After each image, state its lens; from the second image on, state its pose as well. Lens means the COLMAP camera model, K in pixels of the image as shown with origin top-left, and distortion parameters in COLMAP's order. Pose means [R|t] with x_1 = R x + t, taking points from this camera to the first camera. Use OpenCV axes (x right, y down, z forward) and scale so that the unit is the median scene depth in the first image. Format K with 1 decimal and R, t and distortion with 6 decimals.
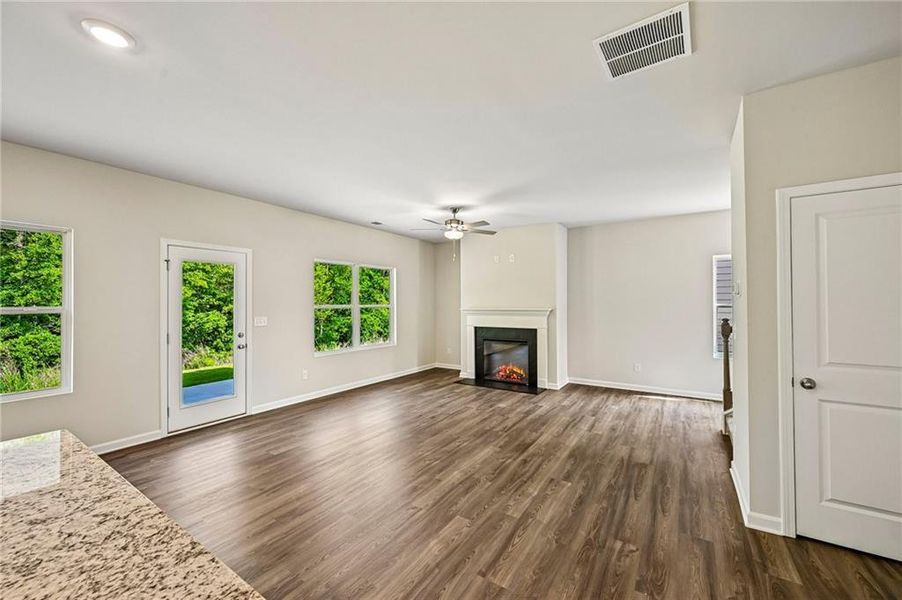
lens RADIAL K [[351.7, 0, 453.0], [0, 351.7, 299.6], [0, 0, 1]] dist [-0.001072, -0.000047]
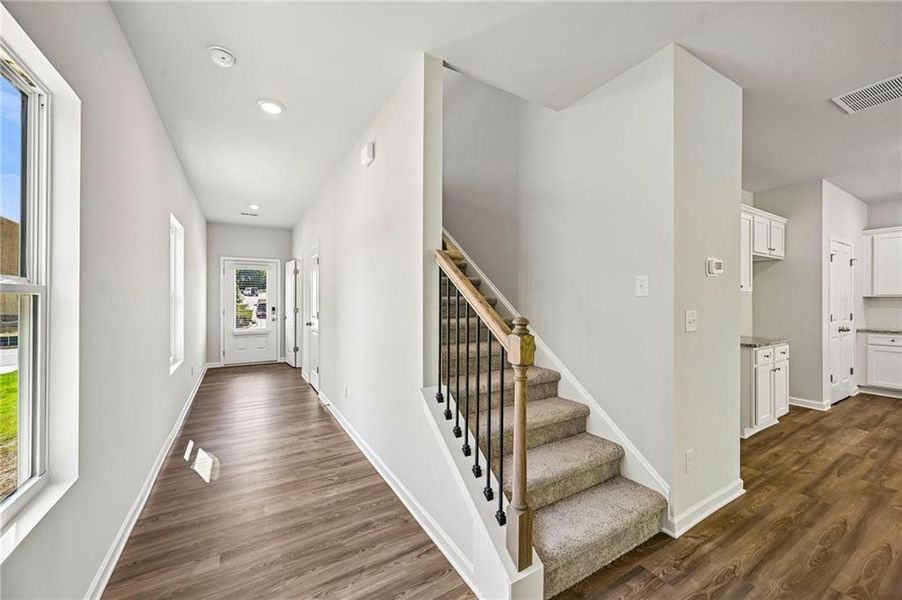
lens RADIAL K [[351.7, 0, 453.8], [0, 351.7, 299.5], [0, 0, 1]] dist [-0.001072, -0.000047]
pose [[-0.902094, -0.000487, 0.431540, 0.730253], [-0.003547, 0.999974, -0.006287, 0.038522], [-0.431525, -0.007202, -0.902072, 1.467886]]
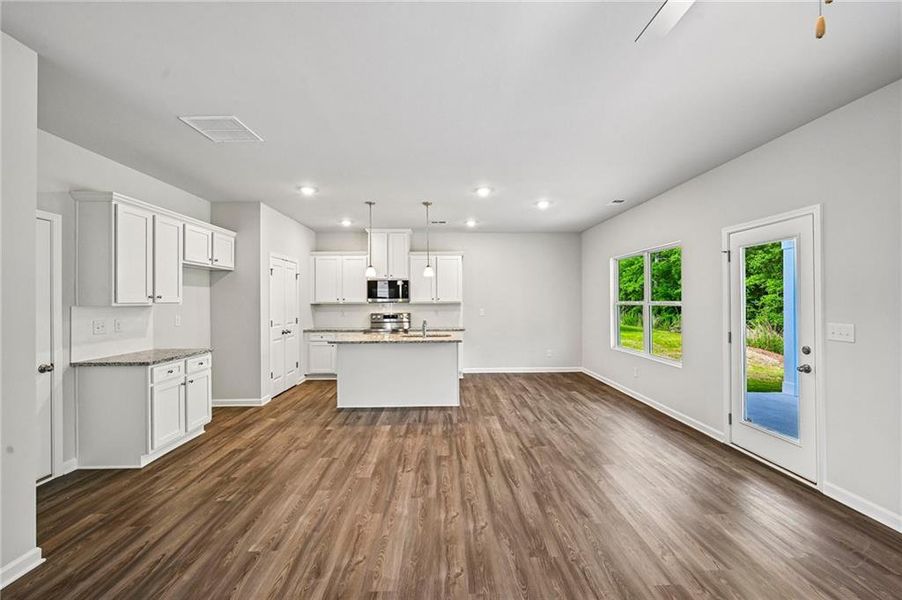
lens RADIAL K [[366.2, 0, 452.6], [0, 366.2, 299.6], [0, 0, 1]] dist [-0.005411, 0.001104]
pose [[-0.820008, 0.004466, -0.572334, 0.322759], [0.010937, 0.999909, -0.007866, 0.013757], [0.572247, -0.012710, -0.819983, 1.433581]]
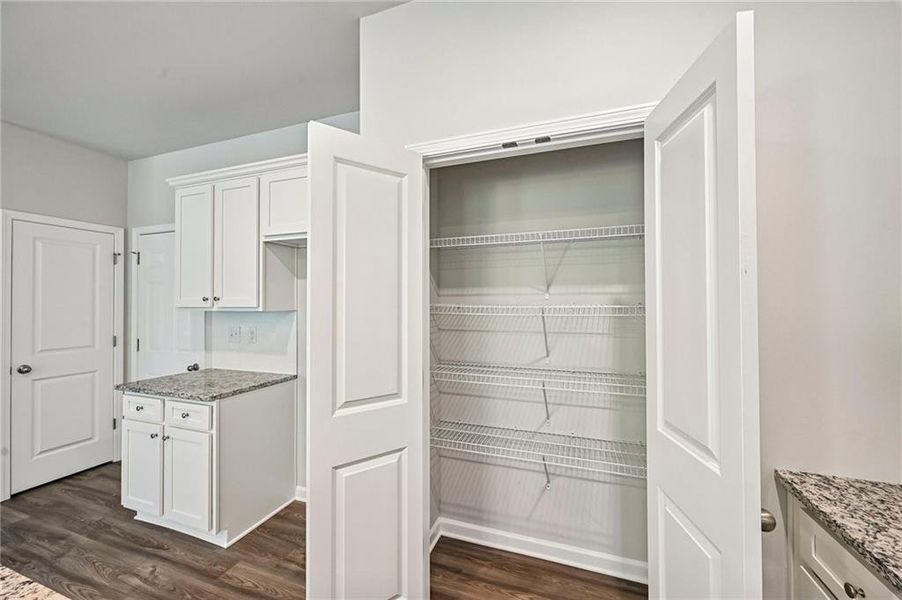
lens RADIAL K [[351.7, 0, 445.9], [0, 351.7, 299.6], [0, 0, 1]] dist [-0.001072, -0.000047]
pose [[-0.226449, 0.020349, 0.973810, -0.334643], [-0.007081, 0.999721, -0.022537, 0.003587], [-0.973997, -0.011999, -0.226241, -0.112012]]
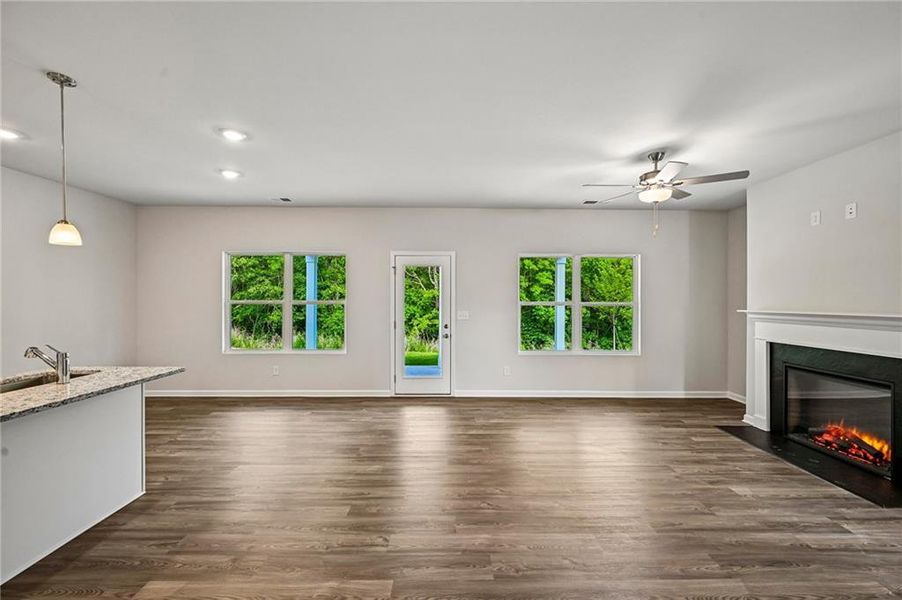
lens RADIAL K [[351.7, 0, 451.7], [0, 351.7, 299.3], [0, 0, 1]] dist [-0.001072, -0.000047]
pose [[0.556017, 0.006034, -0.831149, 0.462448], [0.001645, 0.999964, 0.008360, 0.001948], [0.831170, -0.006015, 0.555986, 0.449032]]
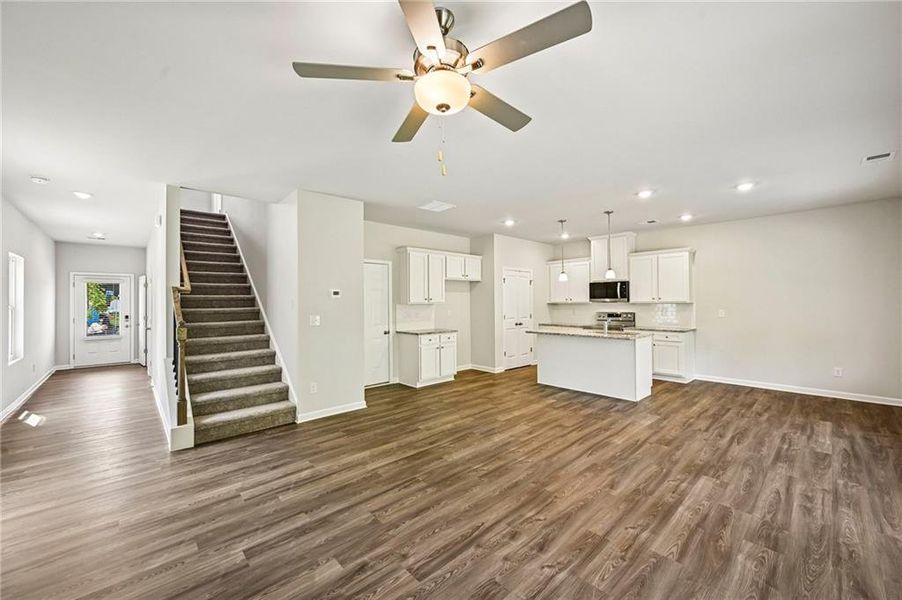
lens RADIAL K [[351.7, 0, 452.3], [0, 351.7, 298.8], [0, 0, 1]] dist [-0.001072, -0.000047]
pose [[-0.969941, 0.011301, 0.243079, -0.117597], [0.007173, 0.999815, -0.017861, 0.020177], [-0.243236, -0.015580, -0.969842, 1.823031]]
